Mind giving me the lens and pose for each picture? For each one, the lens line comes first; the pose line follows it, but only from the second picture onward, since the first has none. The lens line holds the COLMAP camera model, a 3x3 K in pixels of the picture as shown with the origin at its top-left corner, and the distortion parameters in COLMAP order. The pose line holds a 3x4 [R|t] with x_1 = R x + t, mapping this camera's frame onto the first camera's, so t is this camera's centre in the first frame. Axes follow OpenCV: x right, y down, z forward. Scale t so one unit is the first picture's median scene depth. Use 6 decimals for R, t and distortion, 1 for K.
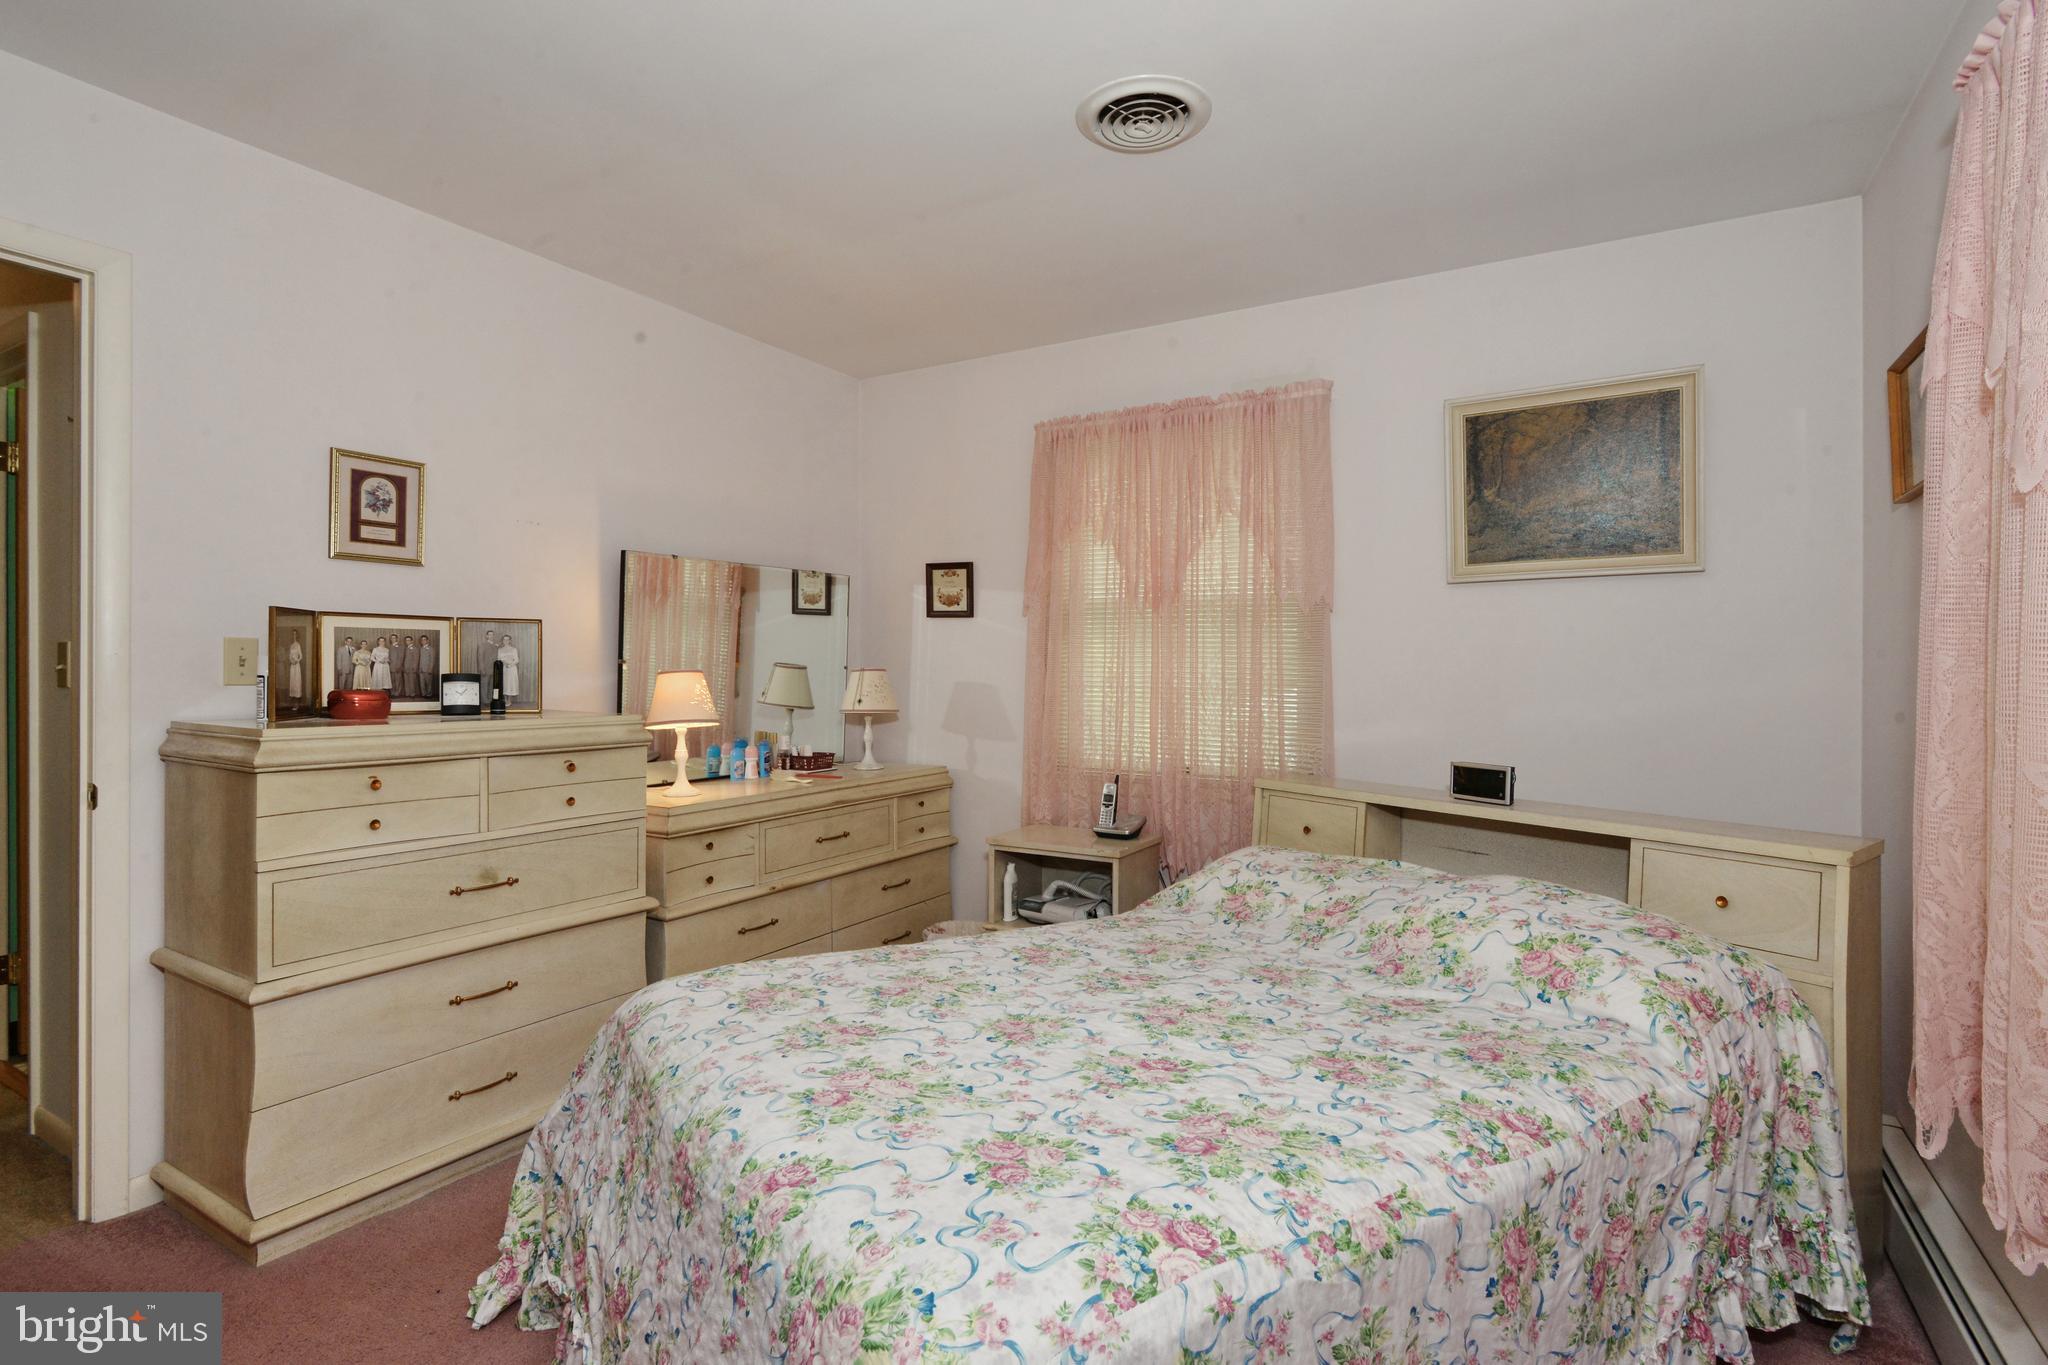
lens RADIAL K [[995.5, 0, 1034.3], [0, 995.5, 670.3], [0, 0, 1]] dist [-0.003763, -0.000504]
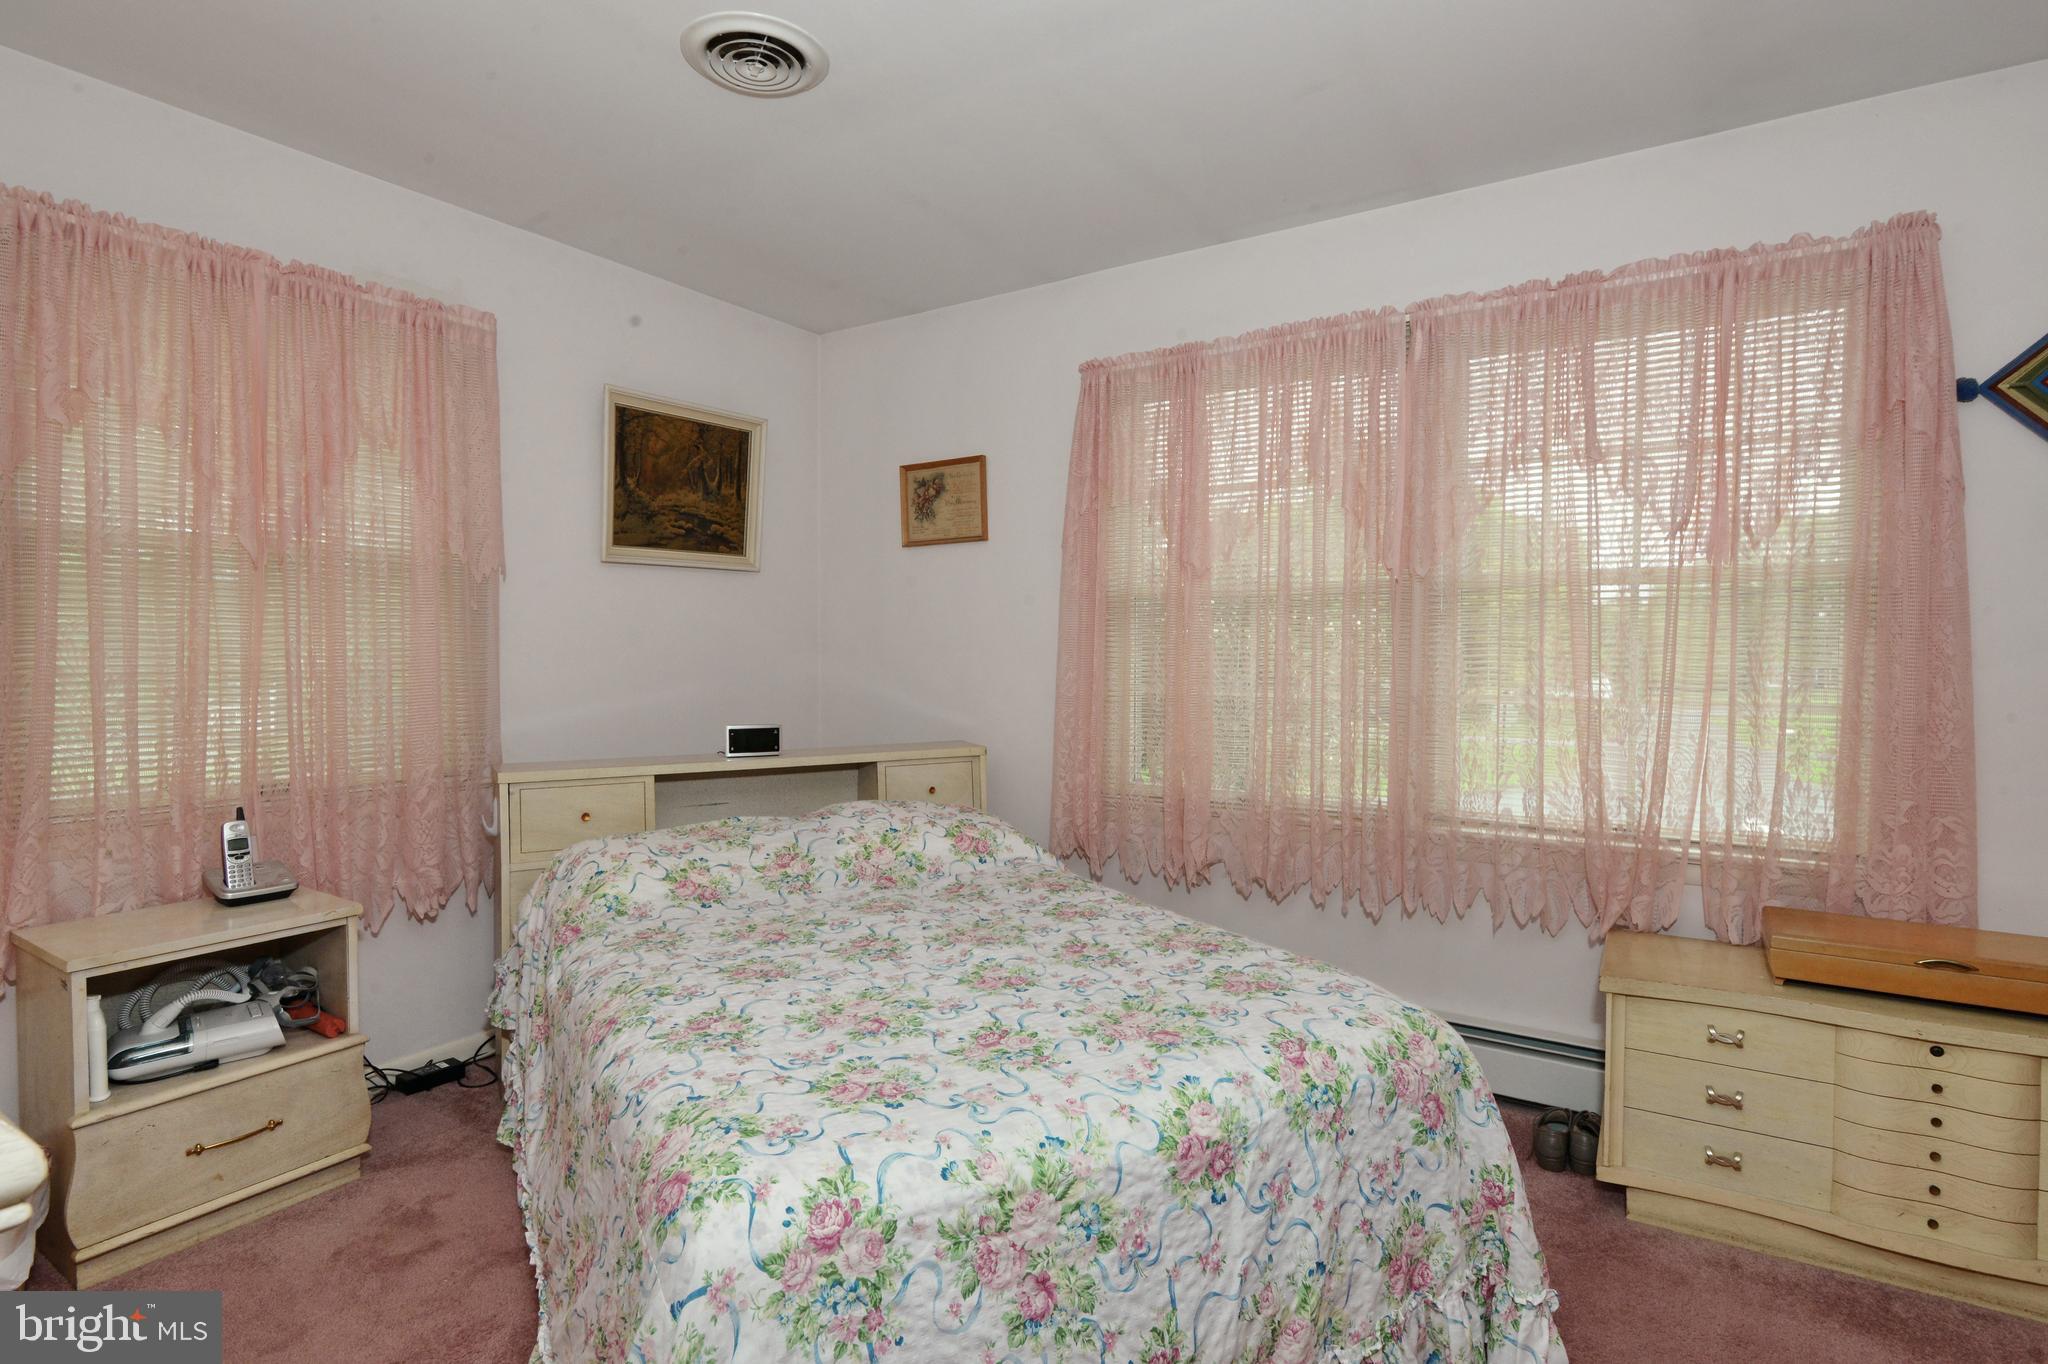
lens RADIAL K [[995.5, 0, 1034.3], [0, 995.5, 669.8], [0, 0, 1]] dist [-0.003763, -0.000504]
pose [[0.057534, -0.030718, 0.997871, -1.035388], [-0.001805, 0.999522, 0.030873, -0.012832], [-0.998342, -0.003578, 0.057451, 0.854532]]
